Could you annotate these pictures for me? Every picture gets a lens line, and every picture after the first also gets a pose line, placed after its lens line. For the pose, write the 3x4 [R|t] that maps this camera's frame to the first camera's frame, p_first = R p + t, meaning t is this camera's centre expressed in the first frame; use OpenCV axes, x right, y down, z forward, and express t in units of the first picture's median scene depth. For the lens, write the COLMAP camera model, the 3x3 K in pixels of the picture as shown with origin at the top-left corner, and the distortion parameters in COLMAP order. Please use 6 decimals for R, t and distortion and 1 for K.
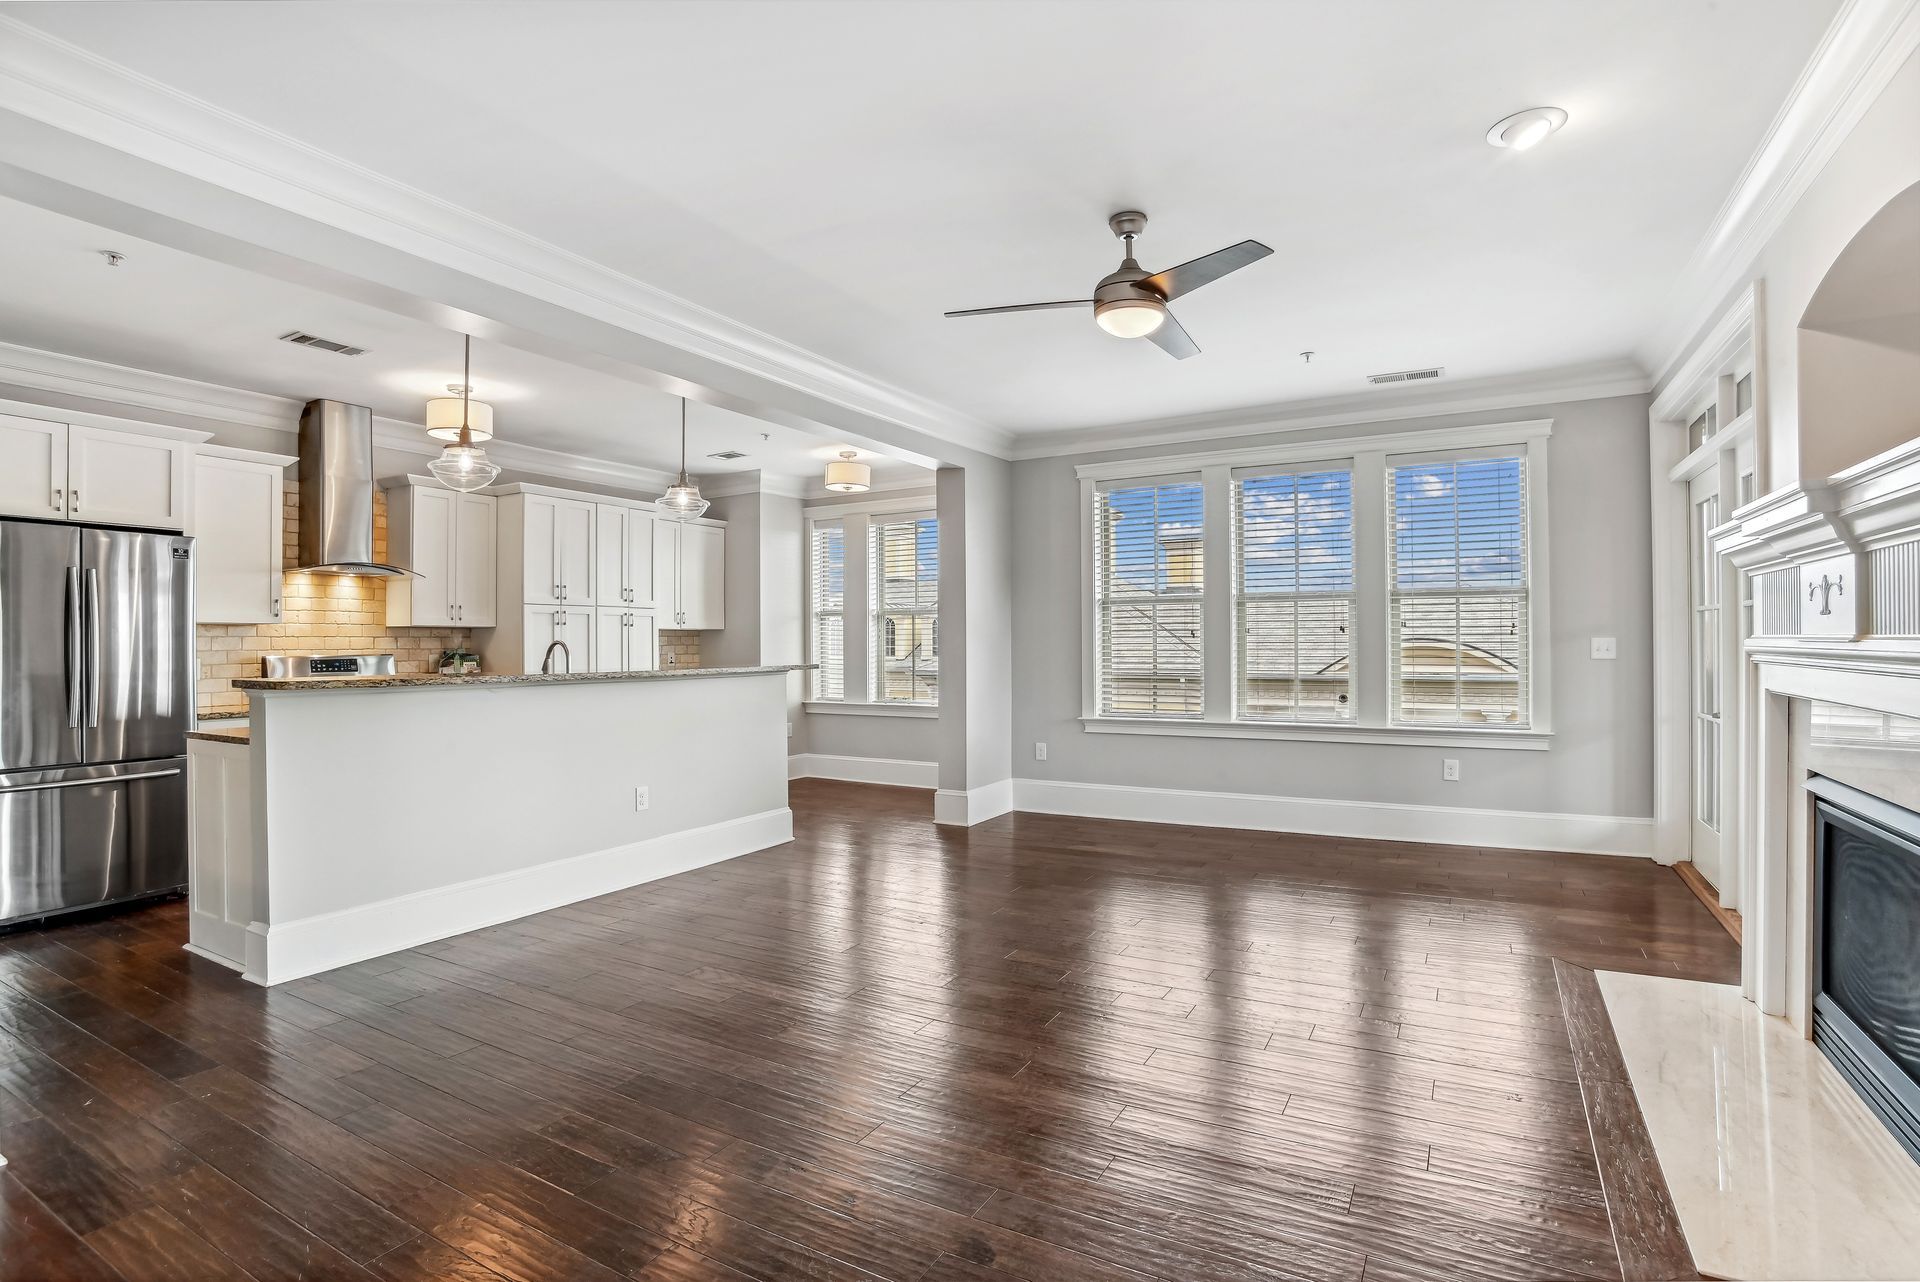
lens RADIAL K [[908.9, 0, 954.4], [0, 908.9, 646.5], [0, 0, 1]] dist [-0.000754, 0.000384]
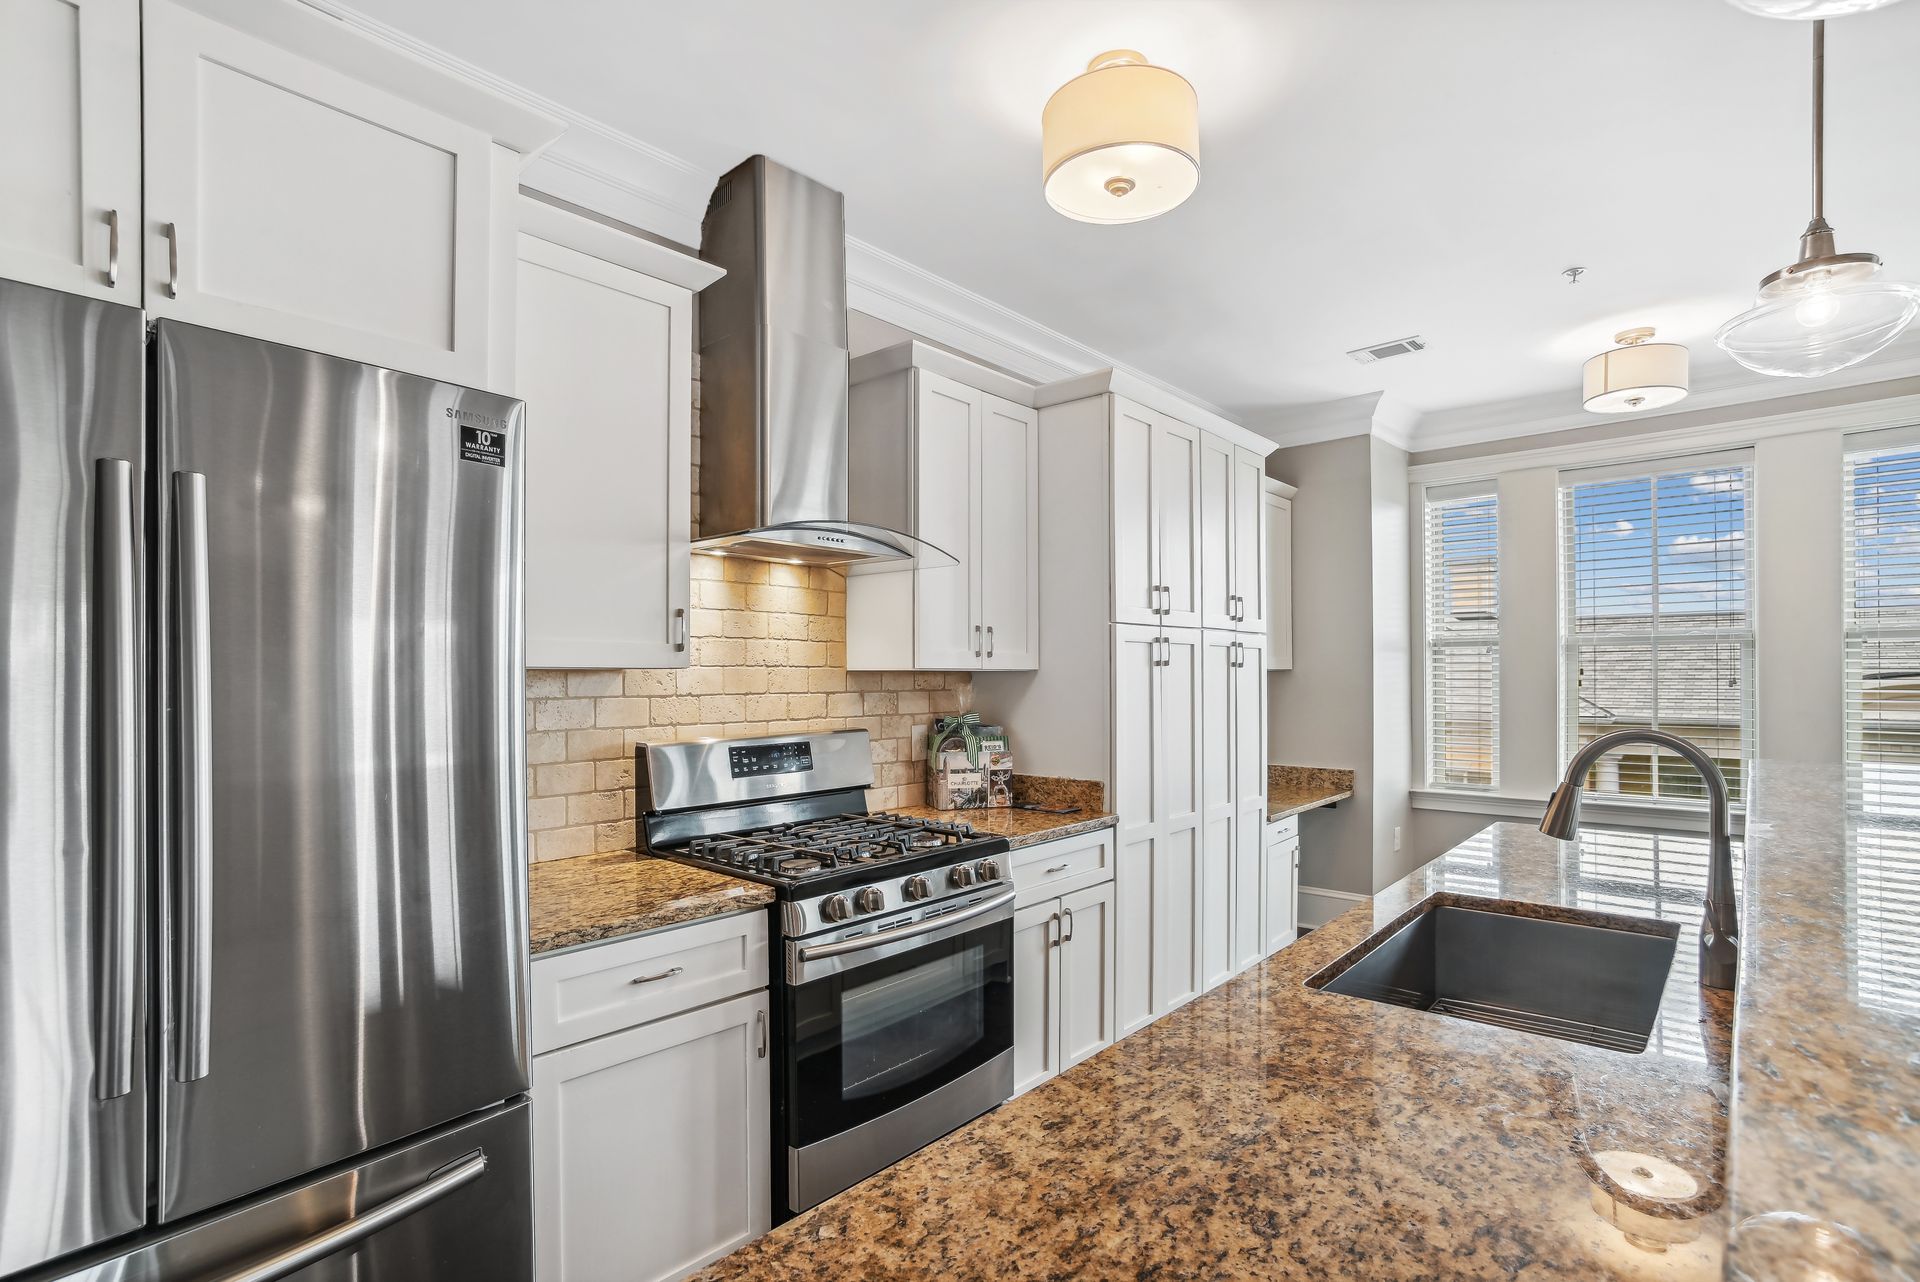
lens RADIAL K [[945.0, 0, 1066.1], [0, 945.0, 682.0], [0, 0, 1]] dist [-0.020685, 0.000614]
pose [[0.992180, 0.002480, -0.124787, -0.462996], [-0.002246, 0.999995, 0.002014, -0.017917], [0.124791, -0.001718, 0.992182, 0.533937]]
